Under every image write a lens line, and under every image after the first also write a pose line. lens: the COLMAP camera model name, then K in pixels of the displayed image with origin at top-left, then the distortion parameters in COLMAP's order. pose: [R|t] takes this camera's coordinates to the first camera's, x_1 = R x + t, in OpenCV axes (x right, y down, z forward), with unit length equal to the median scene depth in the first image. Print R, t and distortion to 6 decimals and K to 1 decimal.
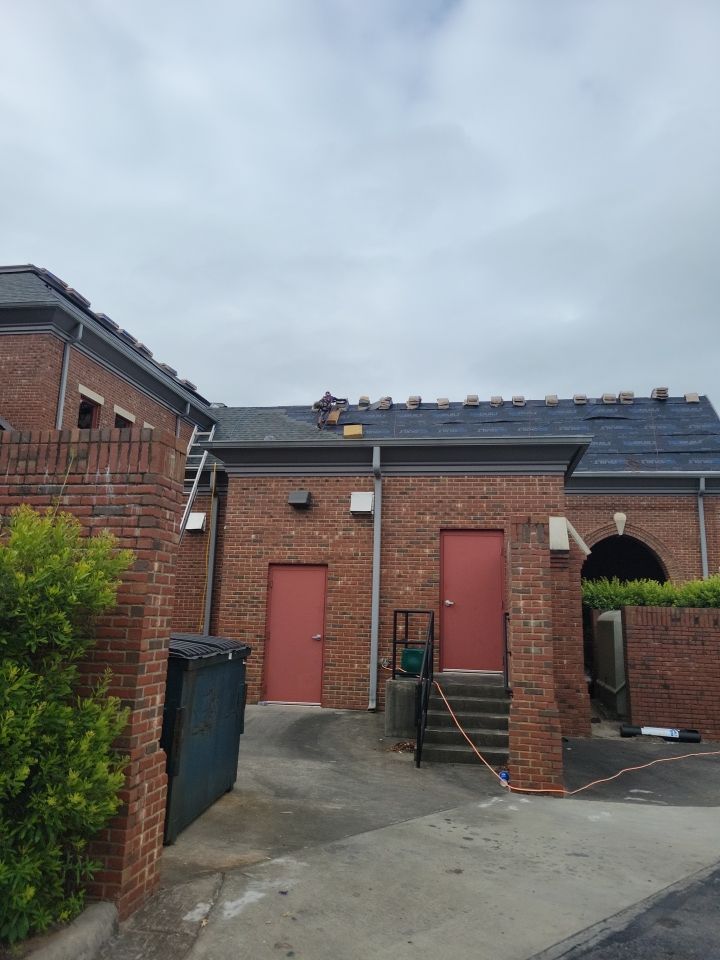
lens RADIAL K [[708.3, 0, 374.5], [0, 708.3, 481.1], [0, 0, 1]] dist [0.069650, -0.046253]
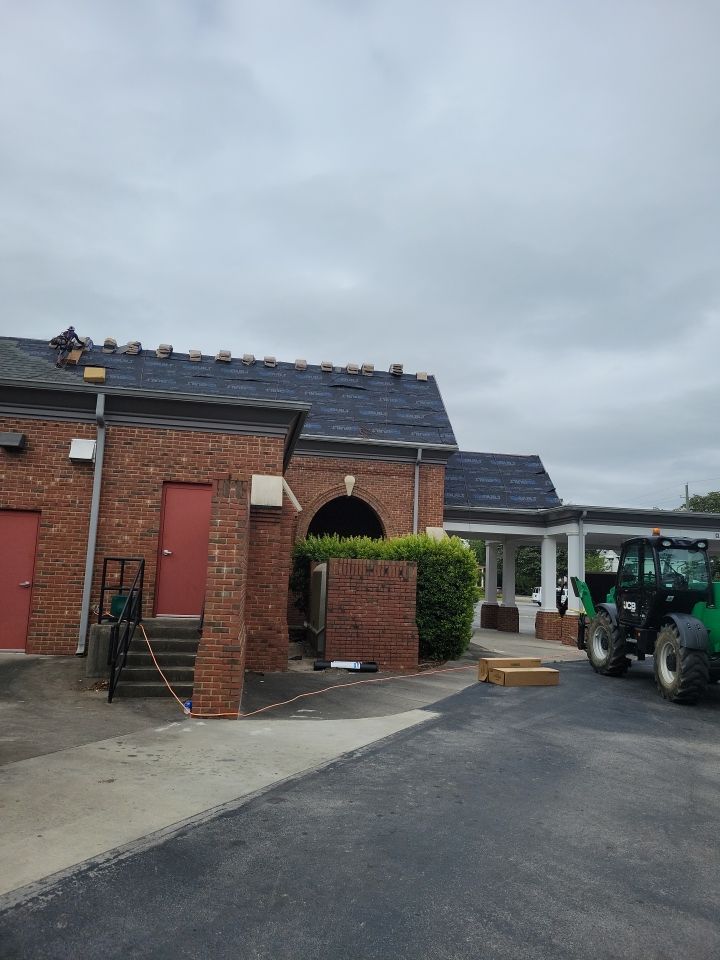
lens RADIAL K [[710.7, 0, 375.9], [0, 710.7, 493.6], [0, 0, 1]] dist [0.036917, -0.006930]
pose [[0.947678, 0.050104, 0.315270, 0.059713], [-0.075125, 0.994873, 0.067709, -0.007186], [-0.310261, -0.087851, 0.946583, -0.071864]]
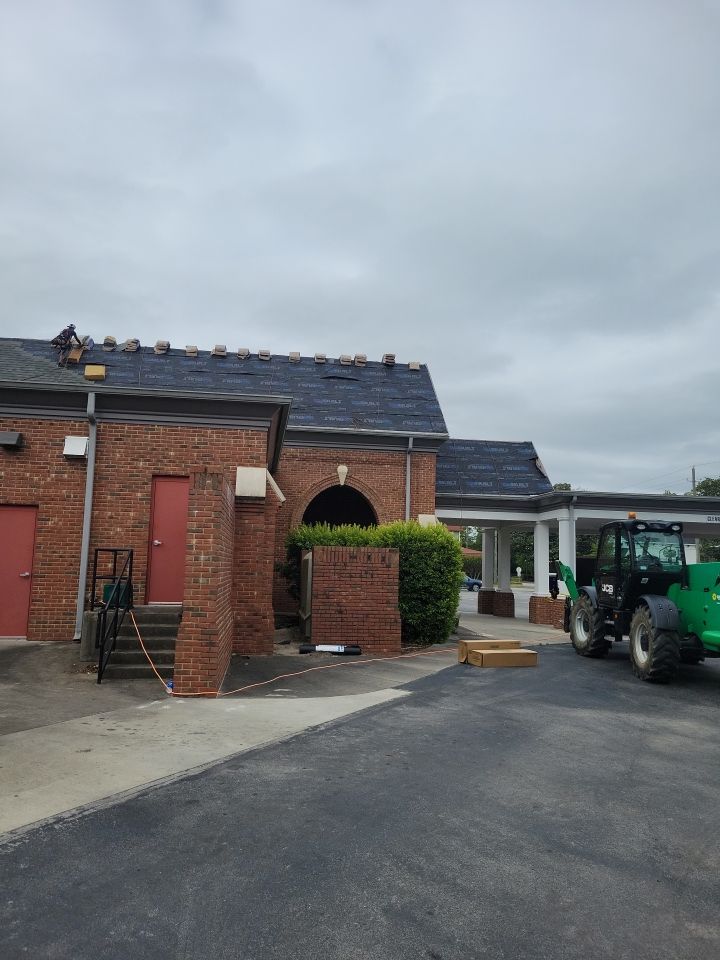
lens RADIAL K [[714.5, 0, 359.7], [0, 714.5, 492.1], [0, 0, 1]] dist [0.036427, 0.001290]
pose [[0.960691, 0.028345, 0.276171, 0.094807], [-0.053468, 0.995041, 0.083868, -0.013993], [-0.272424, -0.095337, 0.957442, -0.124243]]
